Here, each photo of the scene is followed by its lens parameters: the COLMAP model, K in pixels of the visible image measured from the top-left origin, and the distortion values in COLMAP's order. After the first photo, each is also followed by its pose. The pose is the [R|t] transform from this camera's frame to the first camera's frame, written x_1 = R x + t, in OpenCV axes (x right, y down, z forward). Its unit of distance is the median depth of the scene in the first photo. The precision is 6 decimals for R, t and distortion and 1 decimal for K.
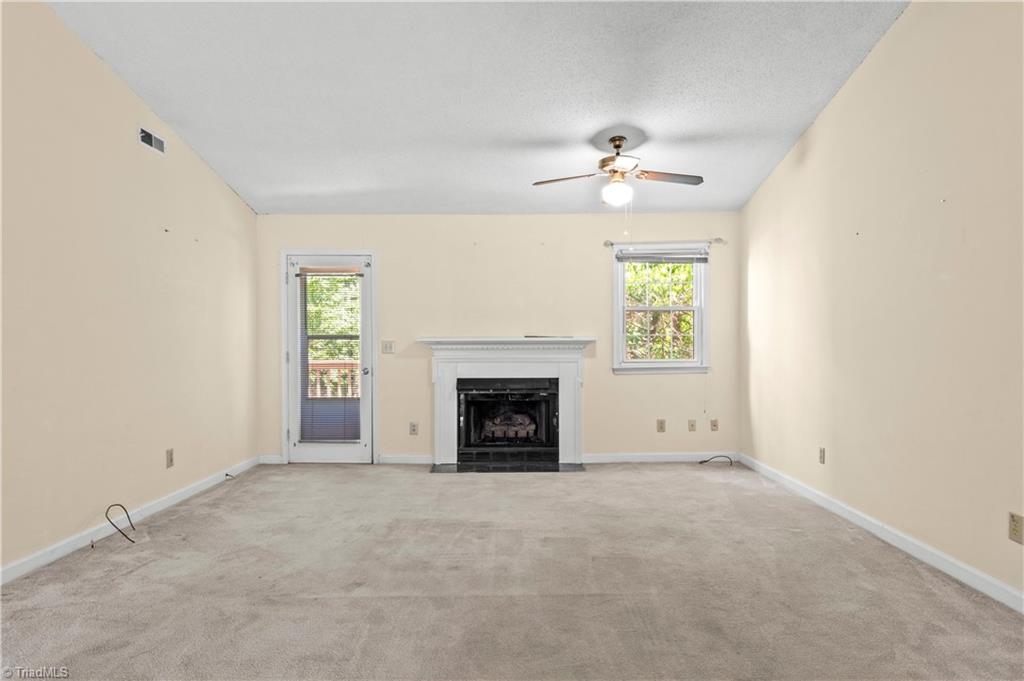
lens RADIAL K [[671.6, 0, 521.1], [0, 671.6, 356.7], [0, 0, 1]] dist [-0.007719, -0.001931]
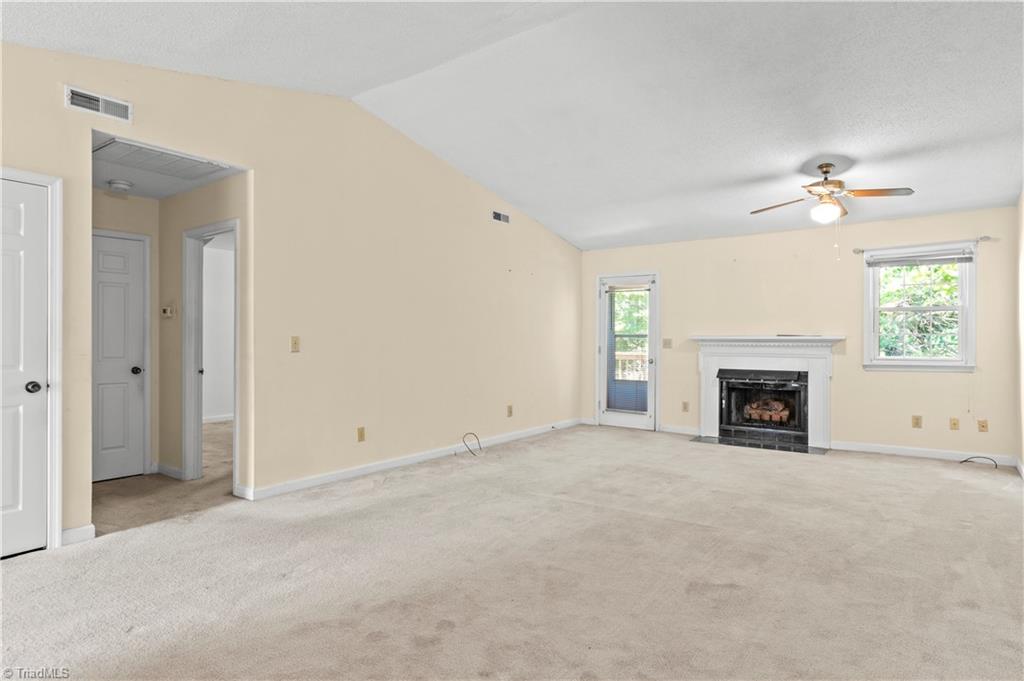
lens RADIAL K [[583.8, 0, 528.7], [0, 583.8, 338.9], [0, 0, 1]] dist [0.005348, 0.002897]
pose [[0.812261, 0.004961, -0.583274, 0.250015], [-0.016874, 0.999745, -0.014996, -0.001197], [0.583051, 0.022023, 0.812137, -0.089911]]
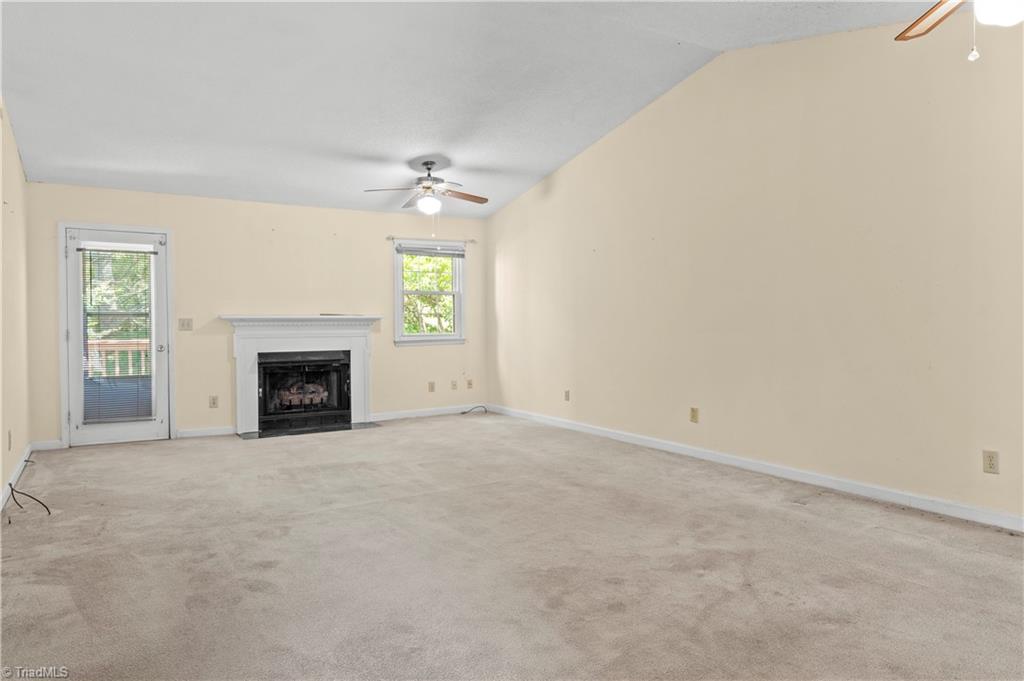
lens RADIAL K [[685.6, 0, 552.2], [0, 685.6, 337.9], [0, 0, 1]] dist [-0.006606, -0.004264]
pose [[0.830354, -0.014703, 0.557042, -0.315719], [0.012420, 0.999892, 0.007879, 0.005104], [-0.557098, 0.000376, 0.830447, -0.184469]]
